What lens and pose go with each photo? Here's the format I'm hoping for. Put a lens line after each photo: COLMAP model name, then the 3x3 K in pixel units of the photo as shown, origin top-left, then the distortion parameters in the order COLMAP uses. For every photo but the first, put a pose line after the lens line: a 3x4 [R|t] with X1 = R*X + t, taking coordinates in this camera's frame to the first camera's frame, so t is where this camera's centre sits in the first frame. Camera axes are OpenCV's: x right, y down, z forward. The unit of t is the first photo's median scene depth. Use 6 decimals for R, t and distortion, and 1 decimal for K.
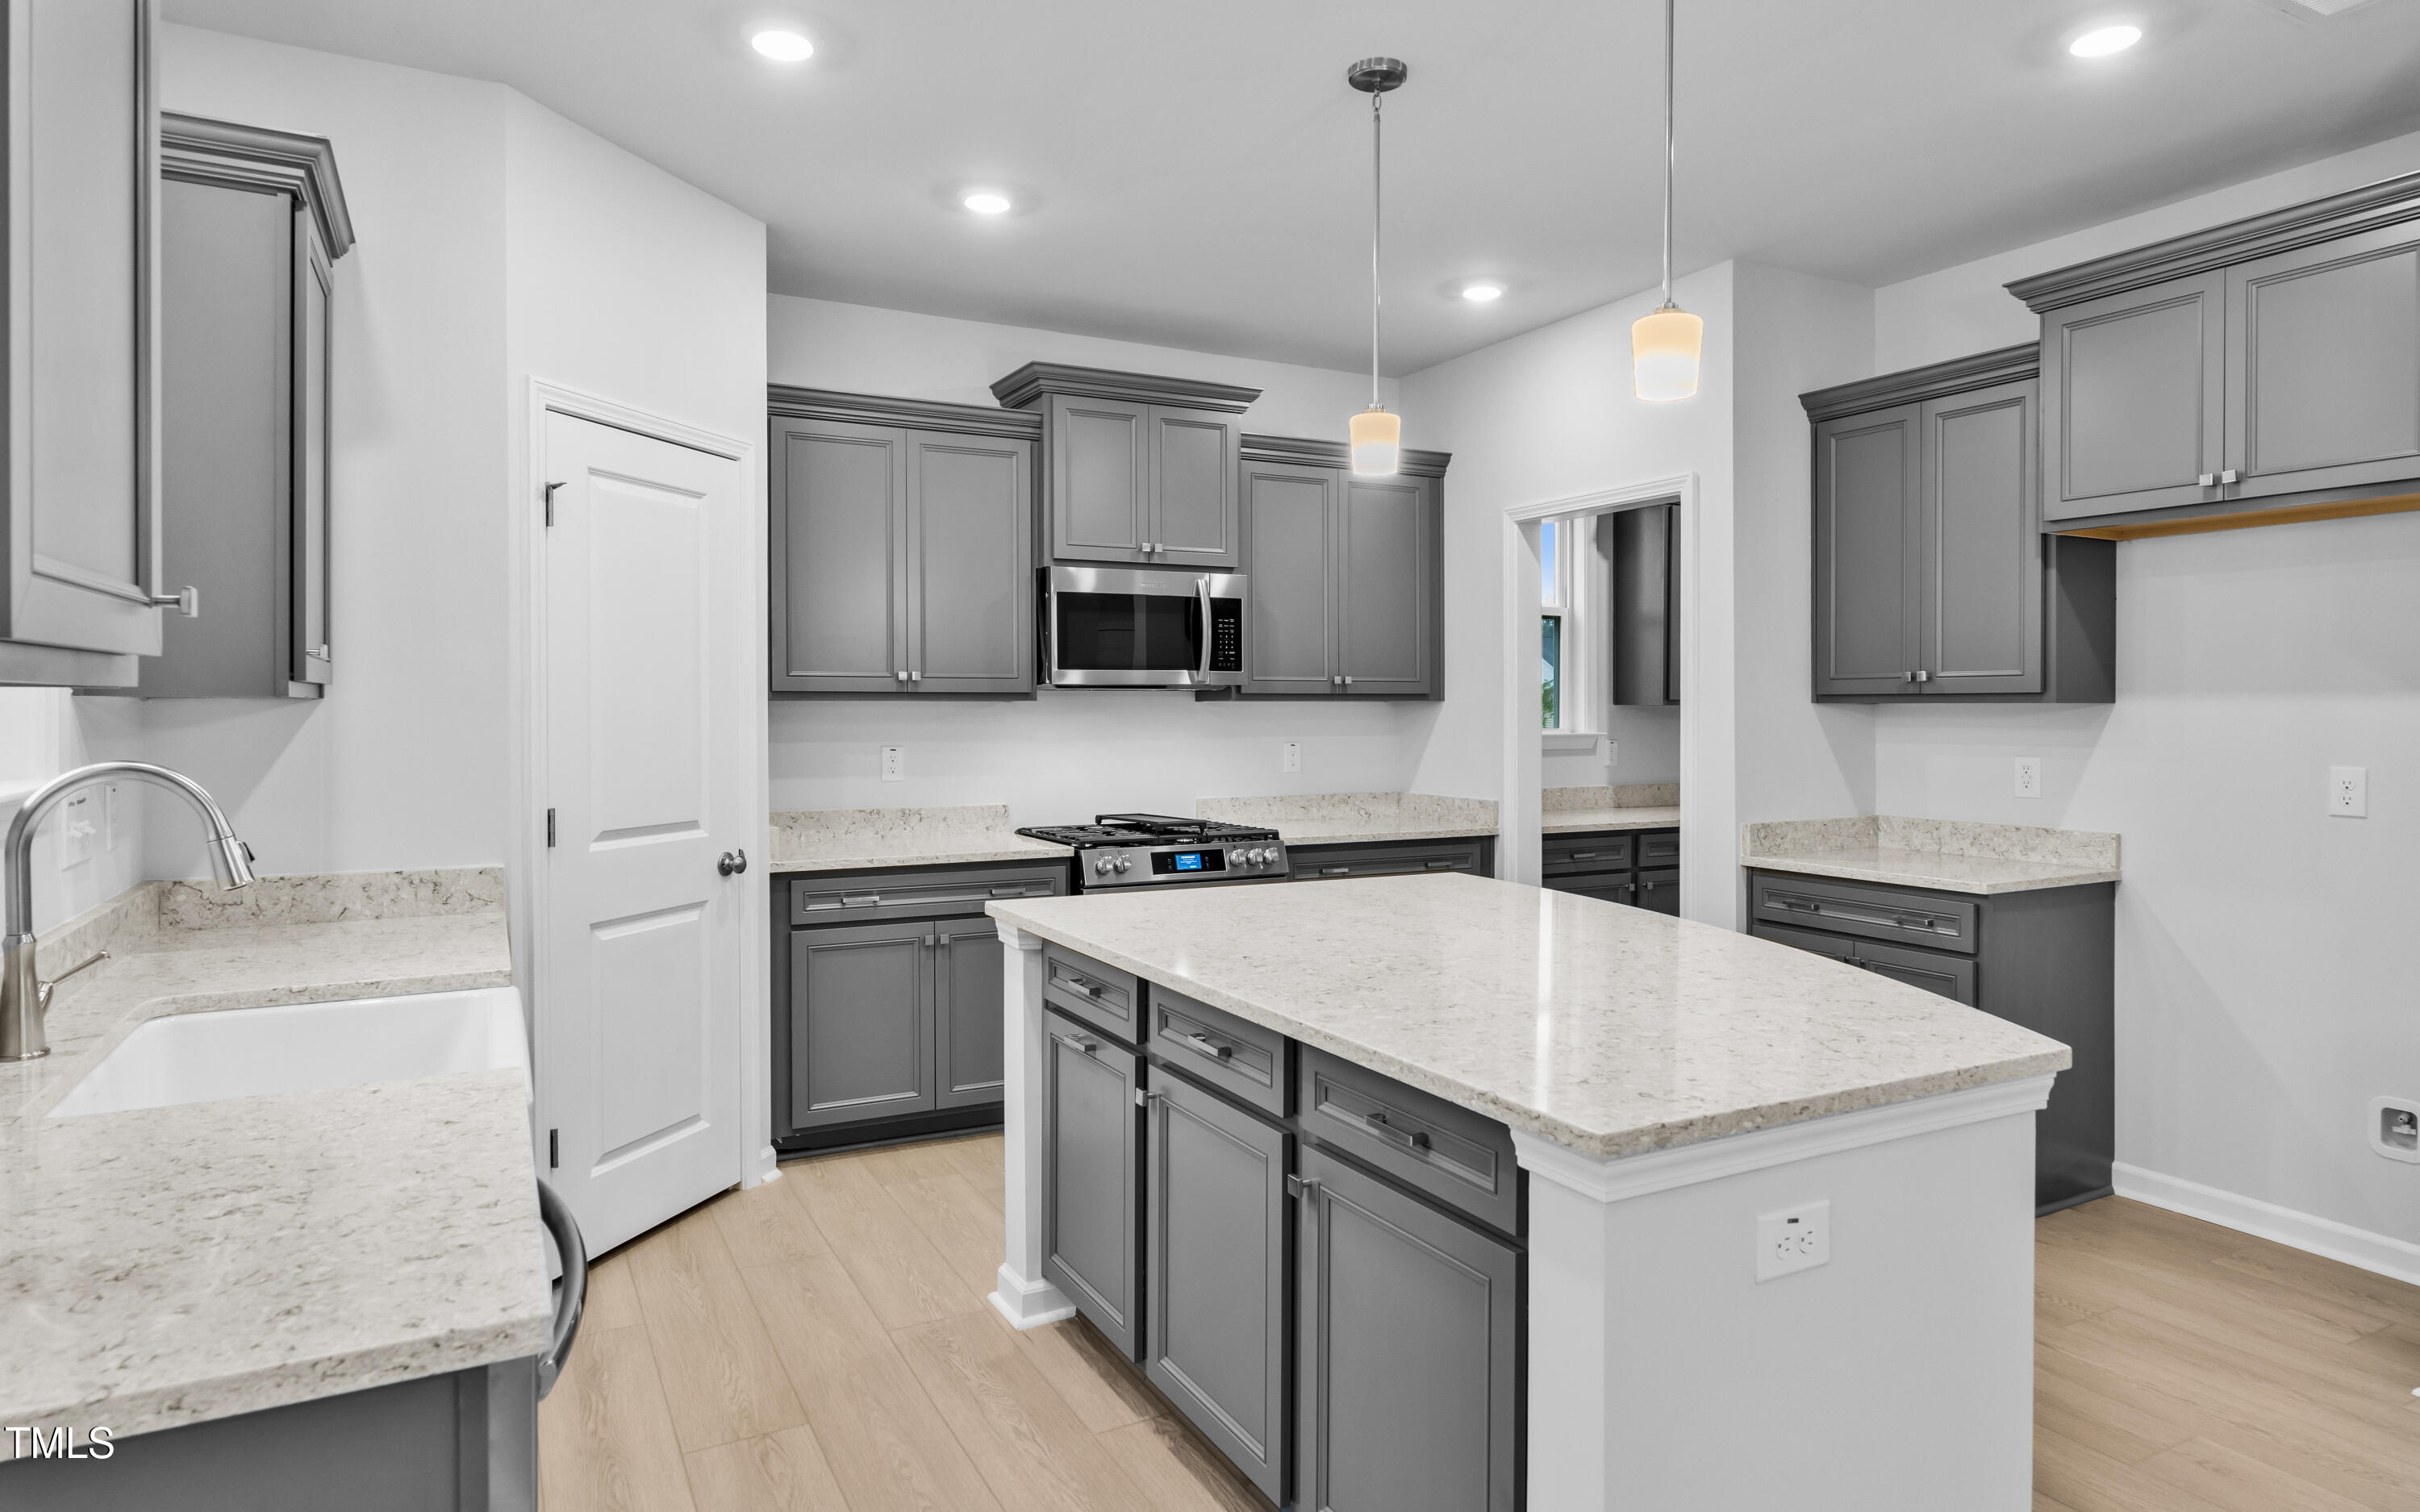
lens RADIAL K [[1387.1, 0, 1212.5], [0, 1387.1, 717.8], [0, 0, 1]] dist [0.004057, 0.005552]
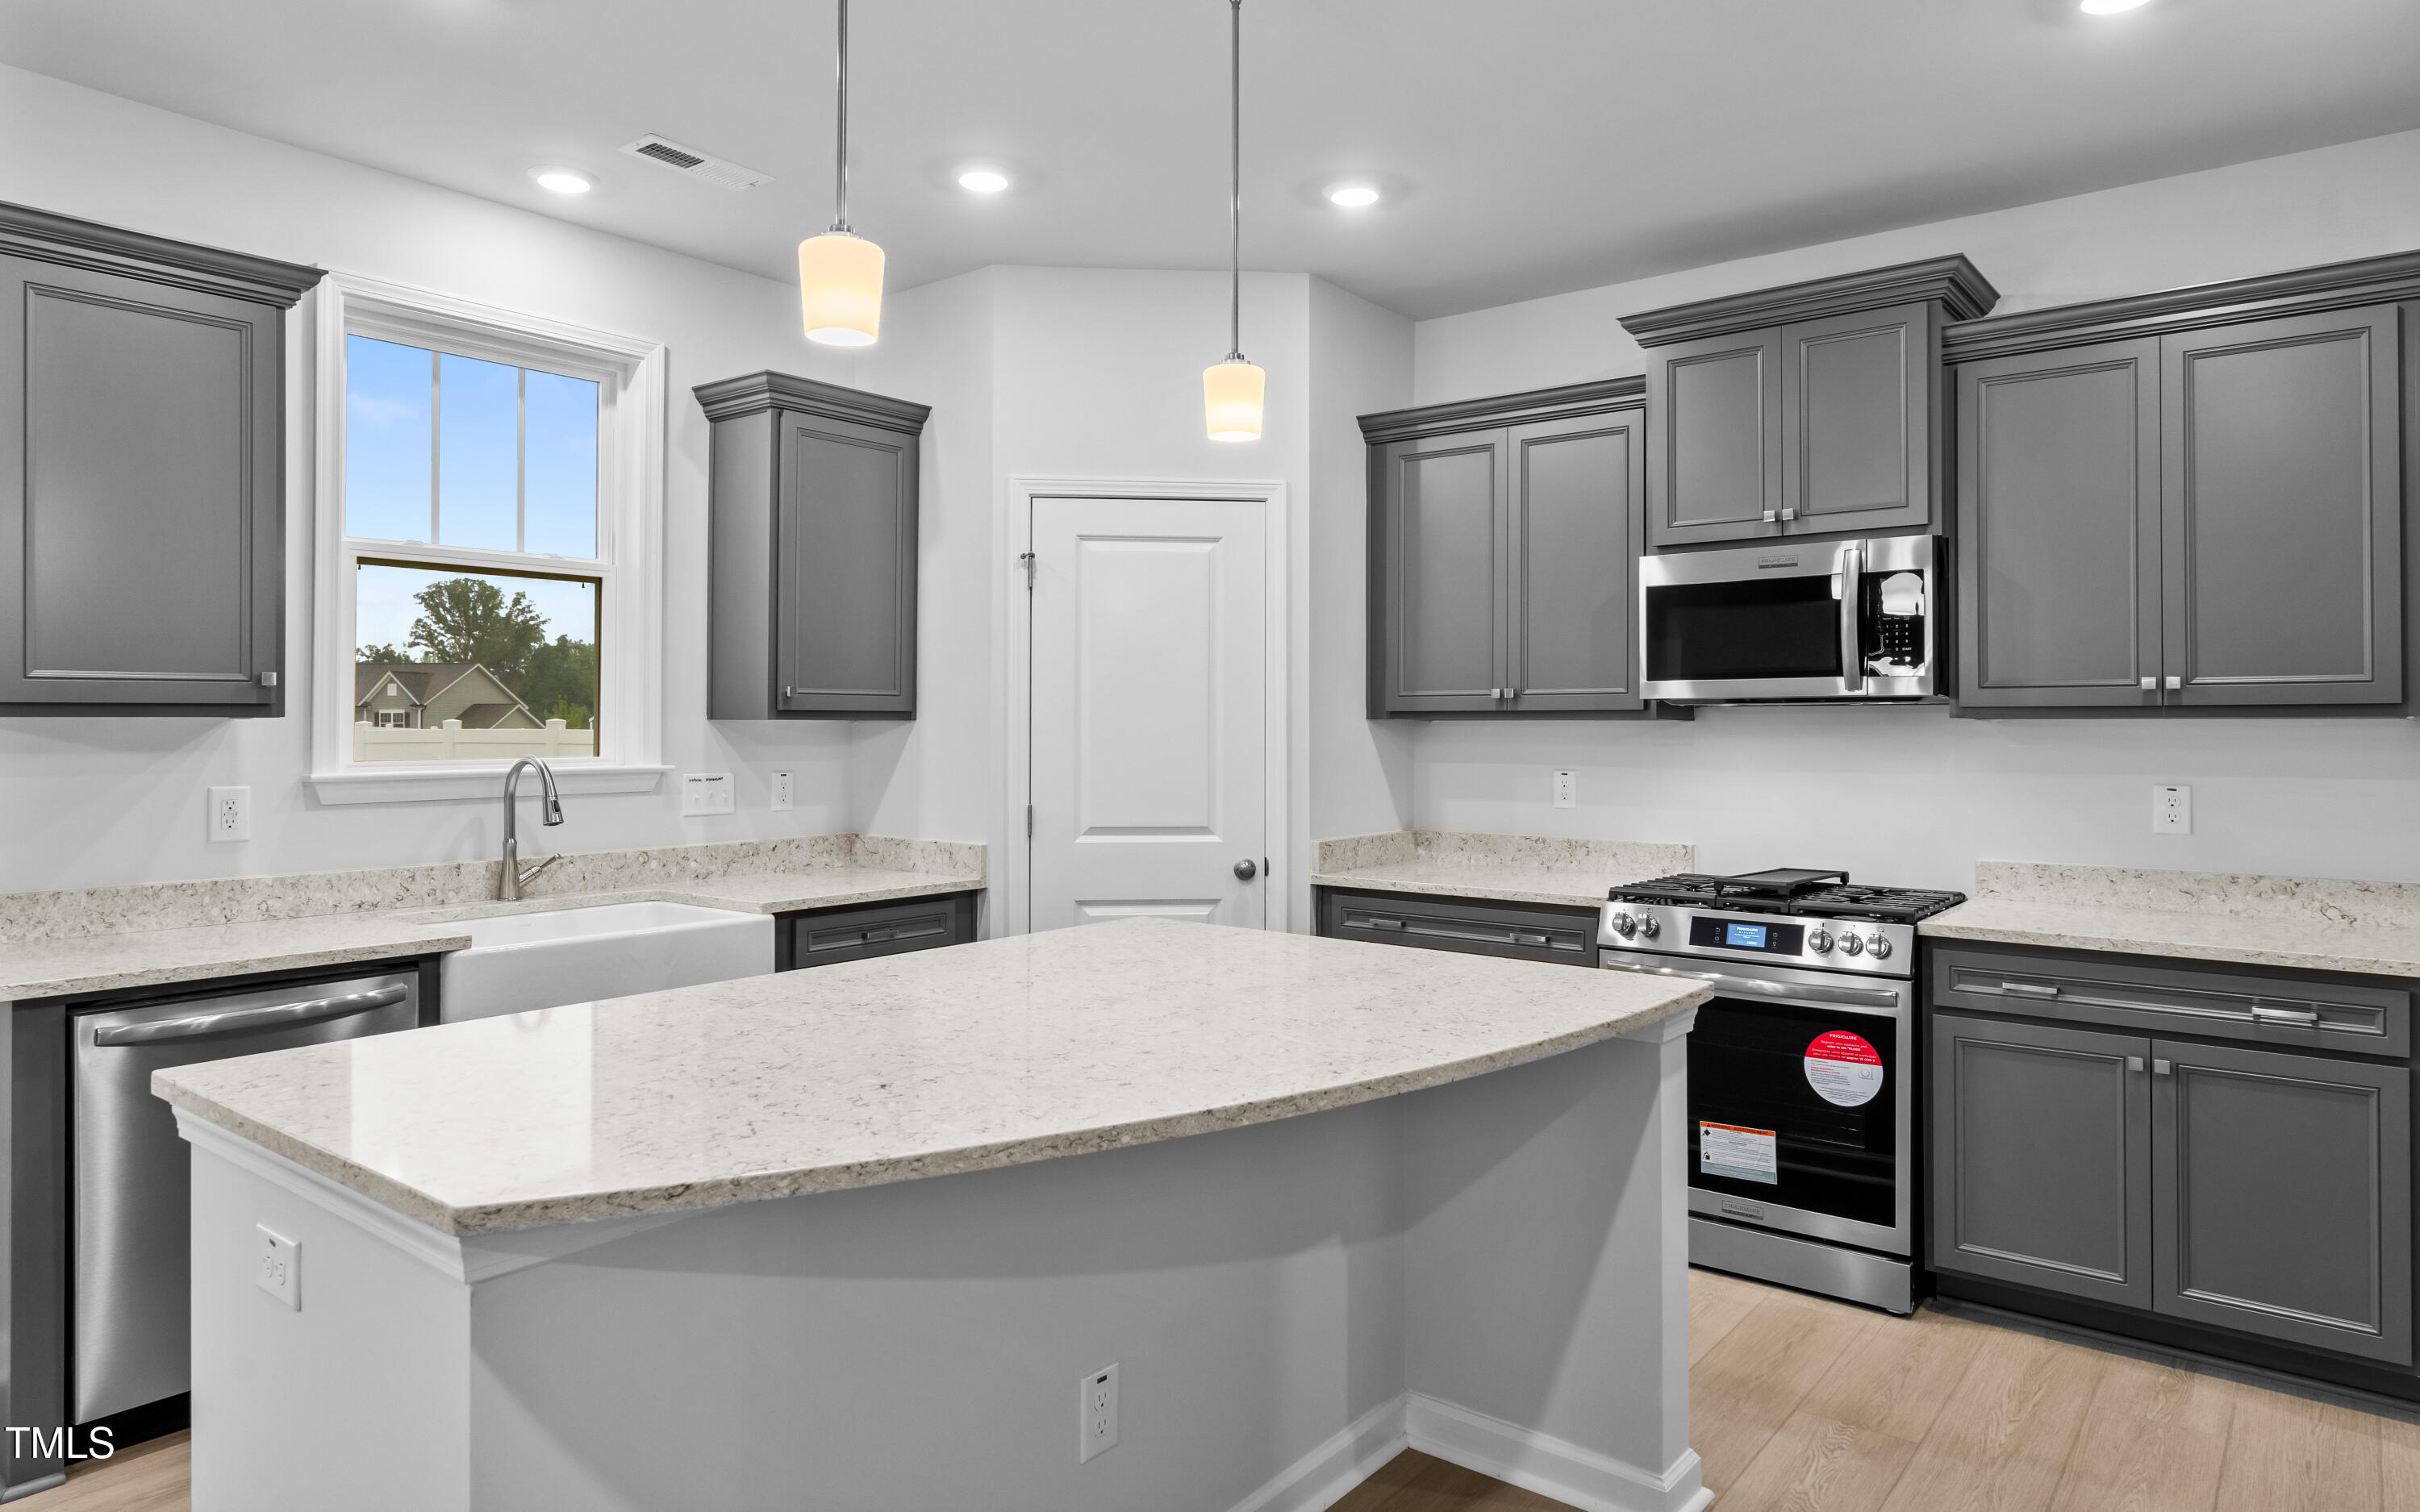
lens RADIAL K [[1480.2, 0, 1211.8], [0, 1480.2, 699.5], [0, 0, 1]] dist [0.007117, 0.001415]
pose [[0.399986, -0.016502, -0.916373, 0.657720], [-0.007980, 0.999737, -0.021486, -0.003389], [0.916486, 0.015906, 0.399750, 0.463692]]
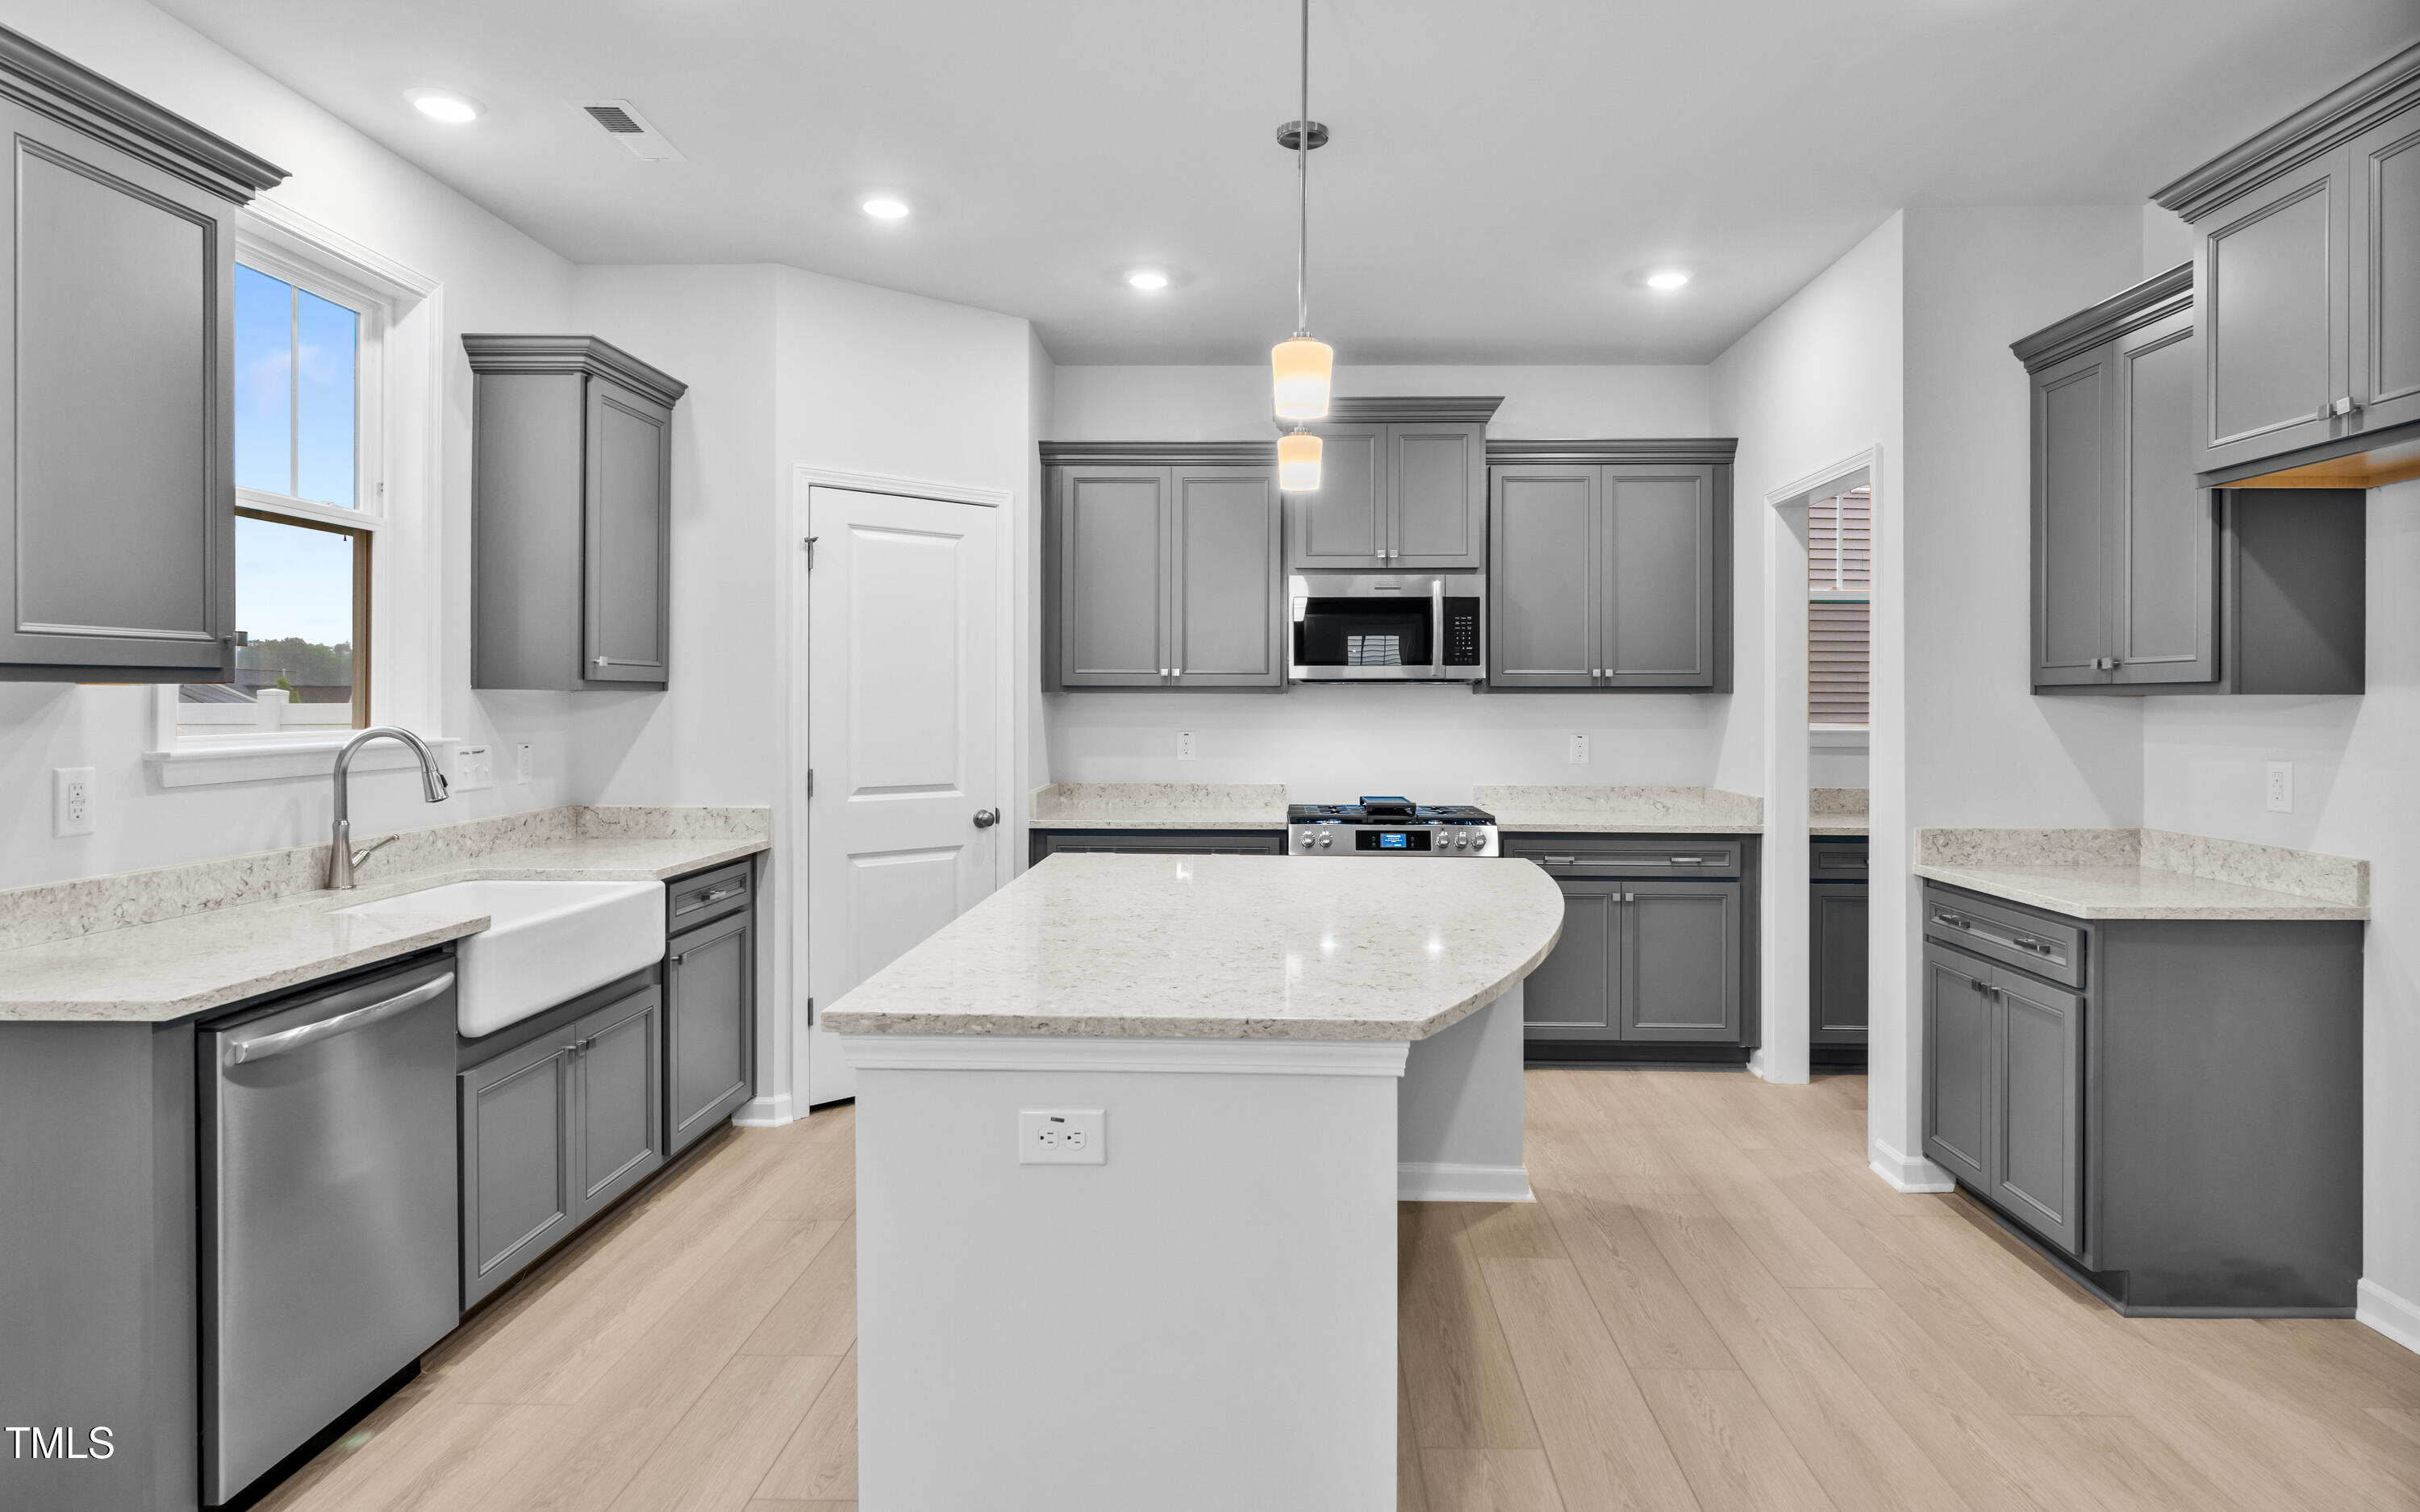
lens RADIAL K [[1349.0, 0, 1250.4], [0, 1349.0, 701.1], [0, 0, 1]] dist [0.004517, -0.000784]
pose [[0.870551, 0.002359, -0.492072, 0.448583], [-0.006444, 0.999957, -0.006606, 0.001981], [0.492036, 0.008921, 0.870529, 0.022916]]
